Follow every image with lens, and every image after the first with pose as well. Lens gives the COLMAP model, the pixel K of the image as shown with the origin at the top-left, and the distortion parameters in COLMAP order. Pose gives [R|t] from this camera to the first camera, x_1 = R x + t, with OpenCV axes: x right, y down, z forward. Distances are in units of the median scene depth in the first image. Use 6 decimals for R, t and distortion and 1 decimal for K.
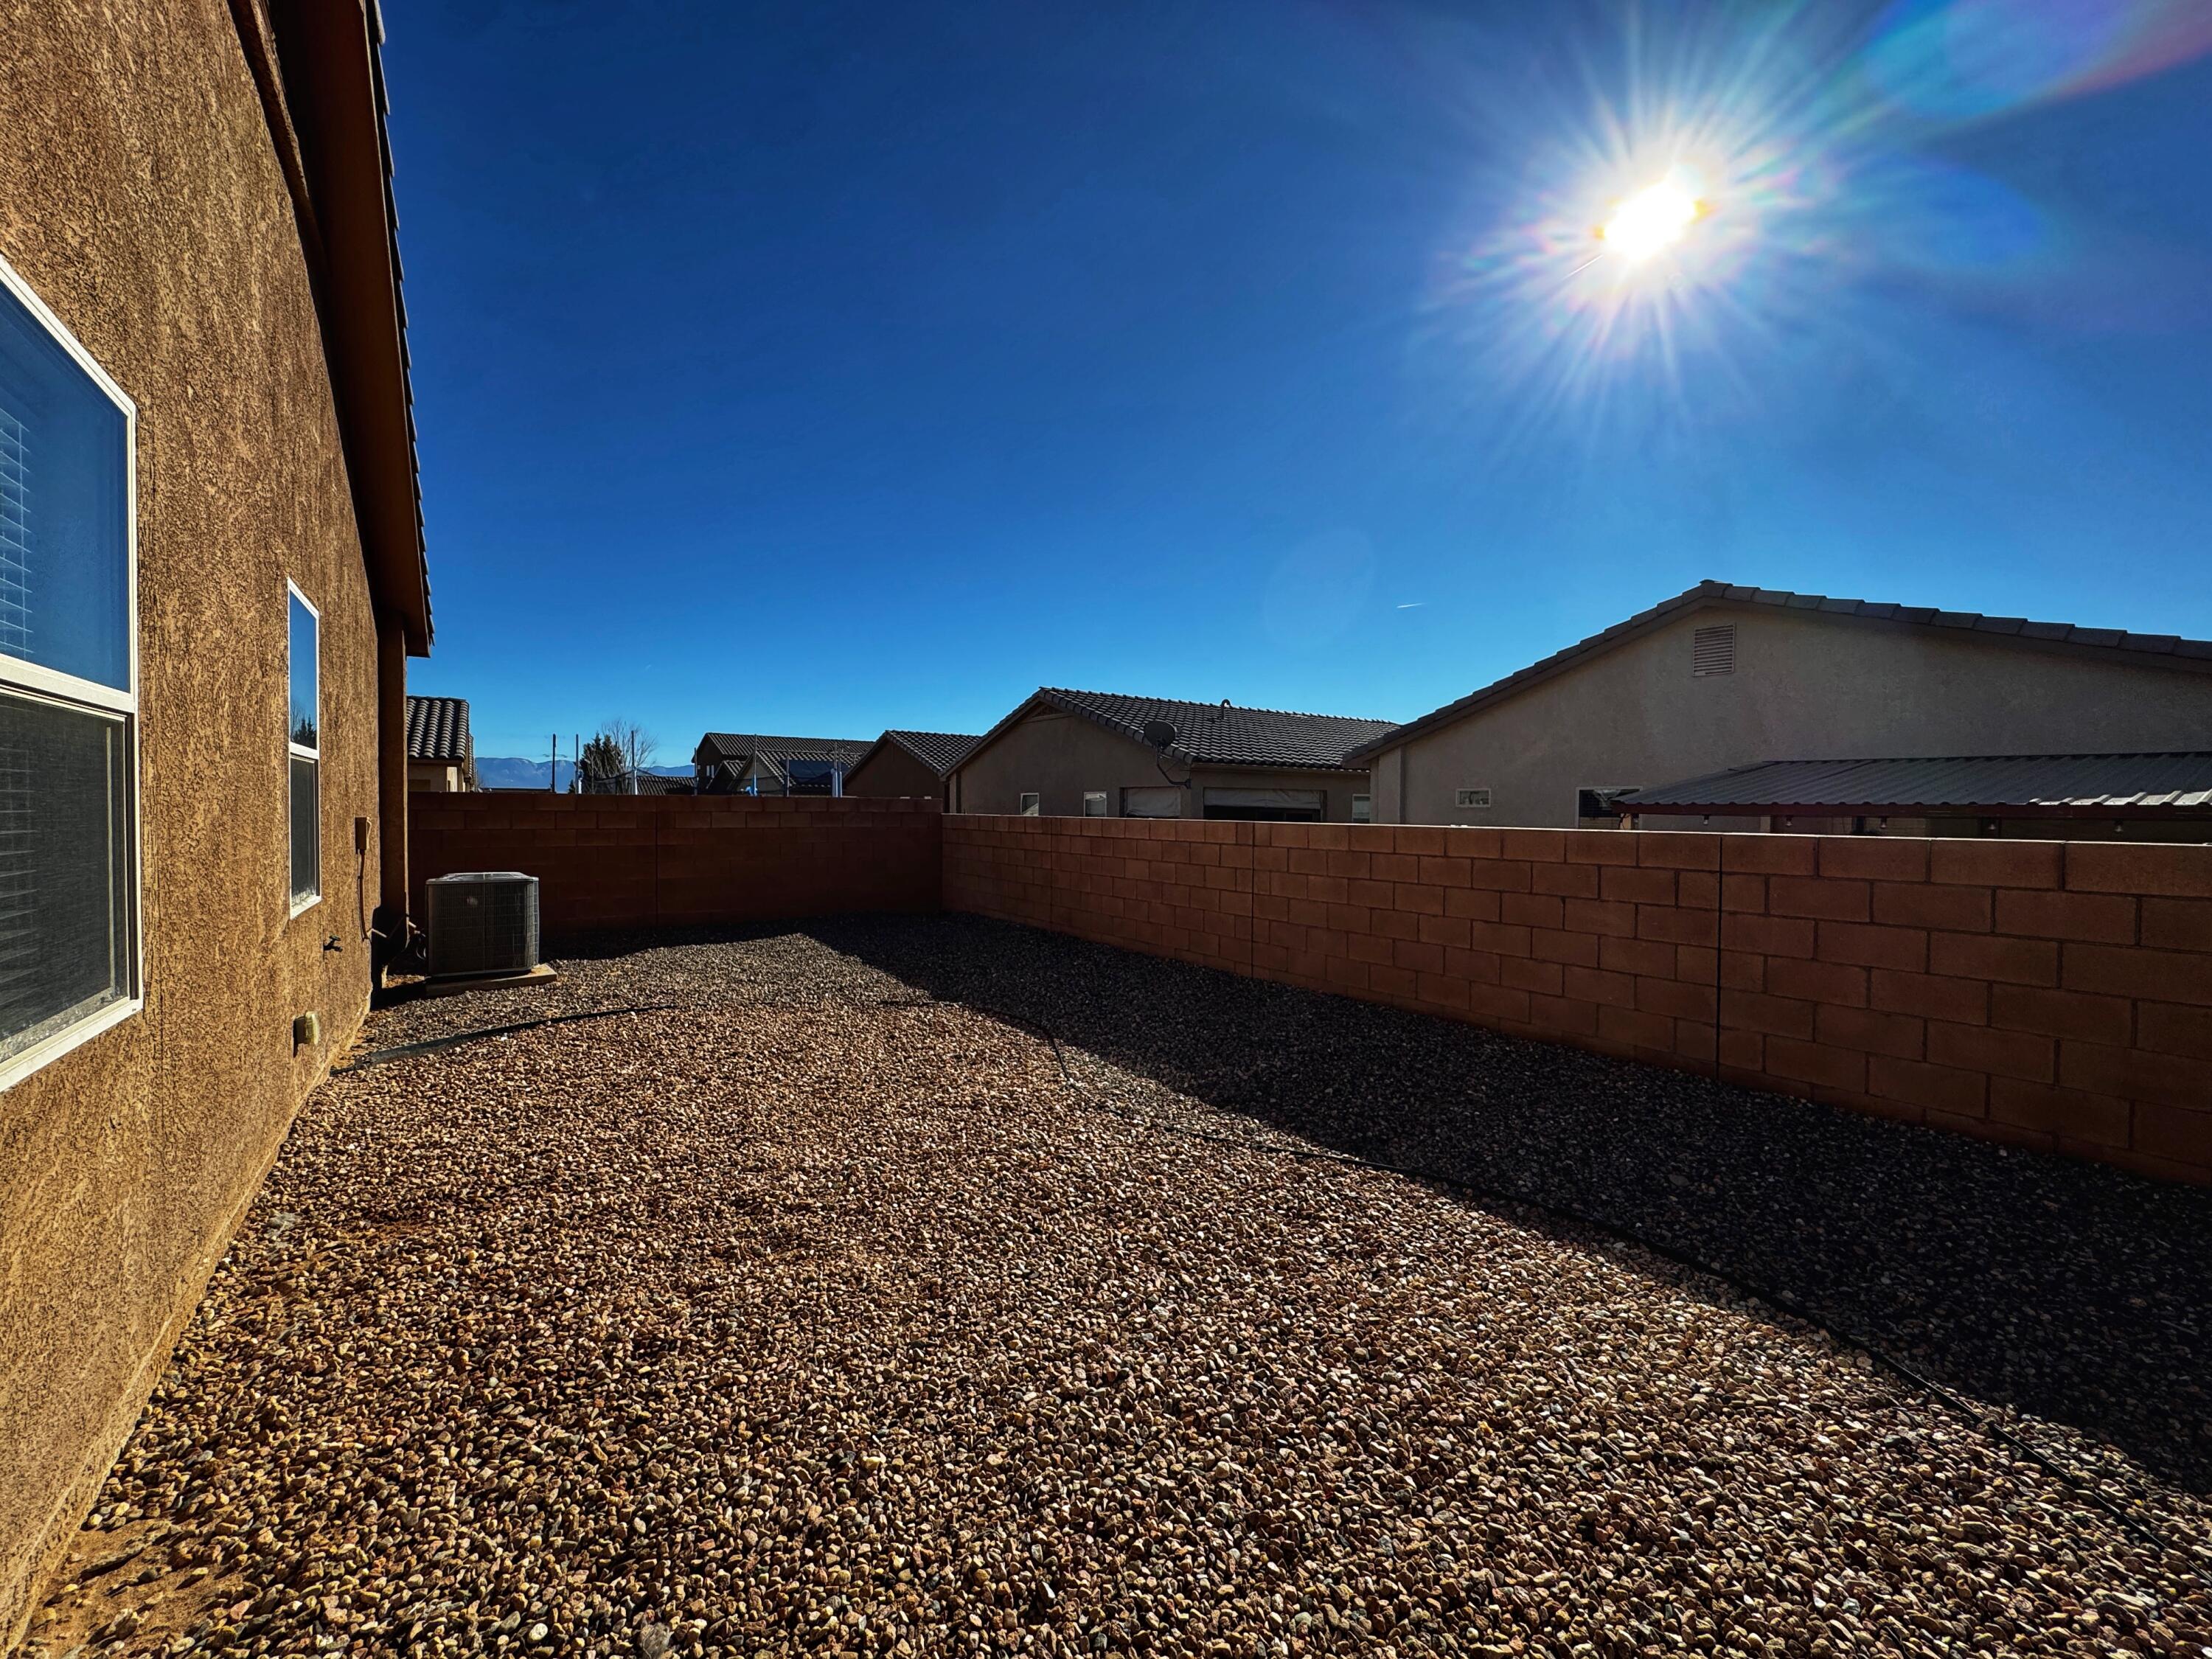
lens RADIAL K [[879.6, 0, 1106.5], [0, 879.6, 828.4], [0, 0, 1]] dist [-0.003169, 0.000644]
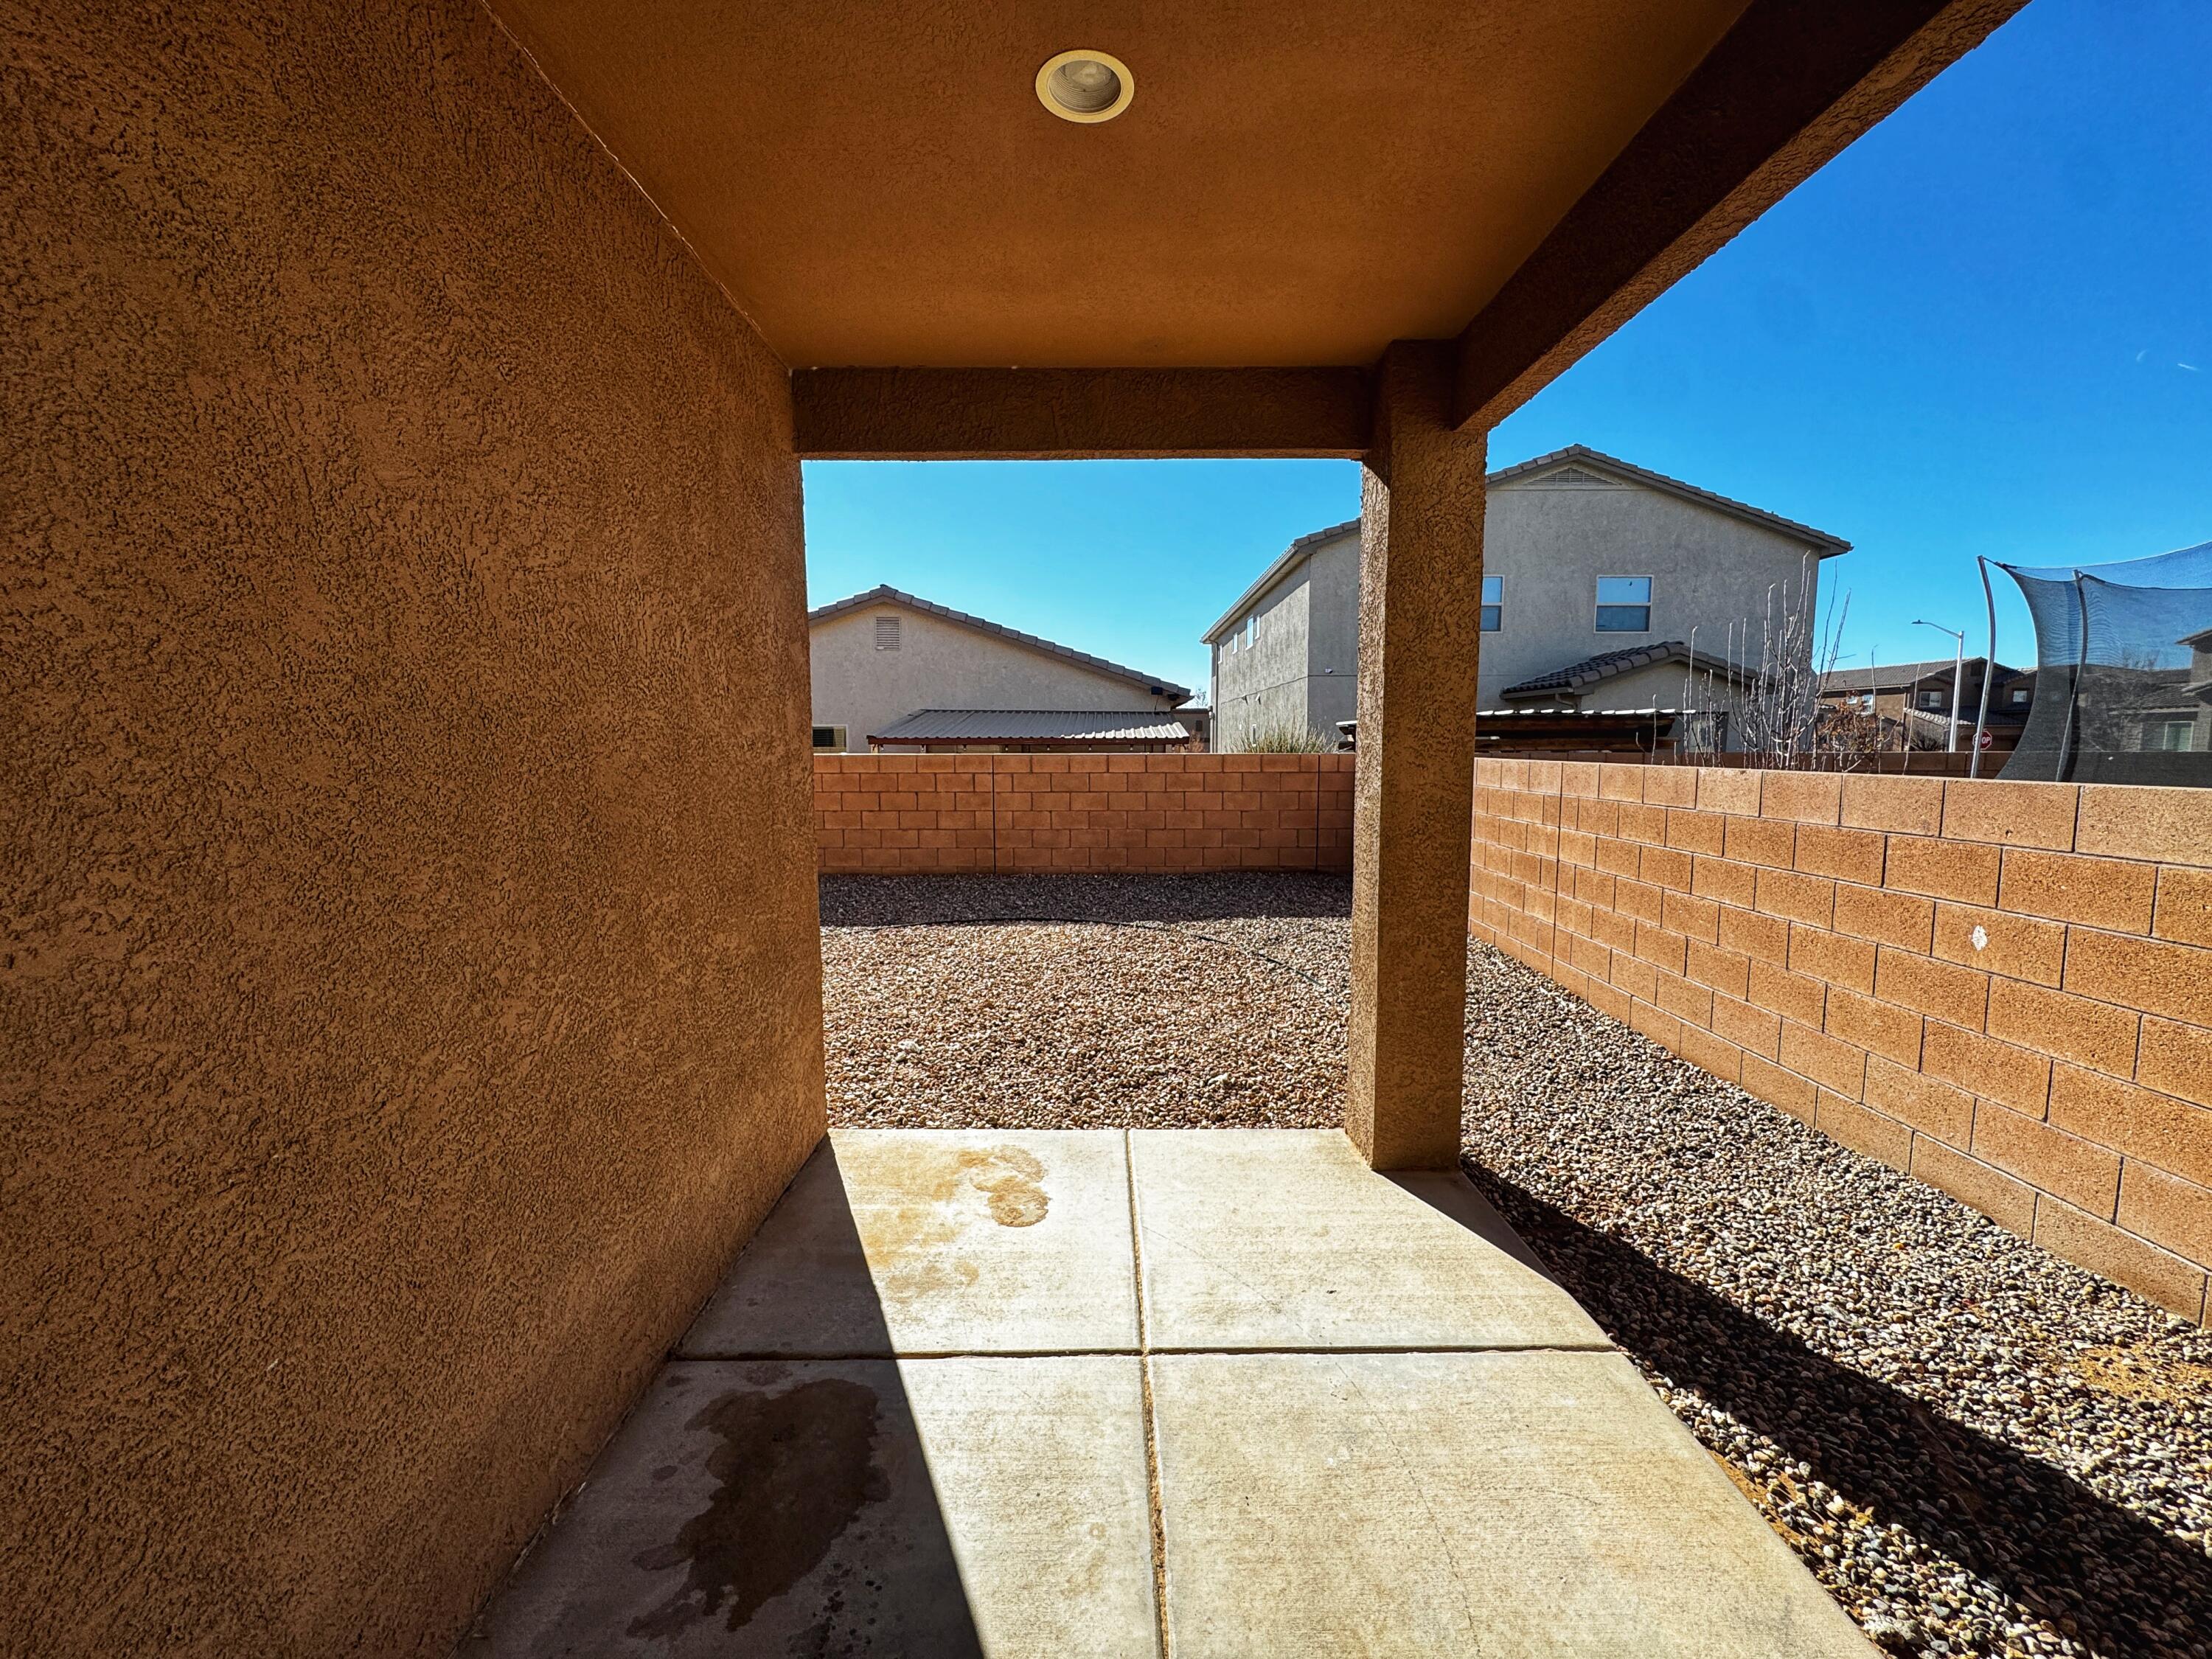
lens RADIAL K [[879.6, 0, 1106.5], [0, 879.6, 828.4], [0, 0, 1]] dist [-0.003169, 0.000644]
pose [[0.574964, -0.091390, 0.813059, -0.411768], [0.027565, 0.995342, 0.092386, -0.002317], [-0.817714, -0.030707, 0.574805, -0.196387]]
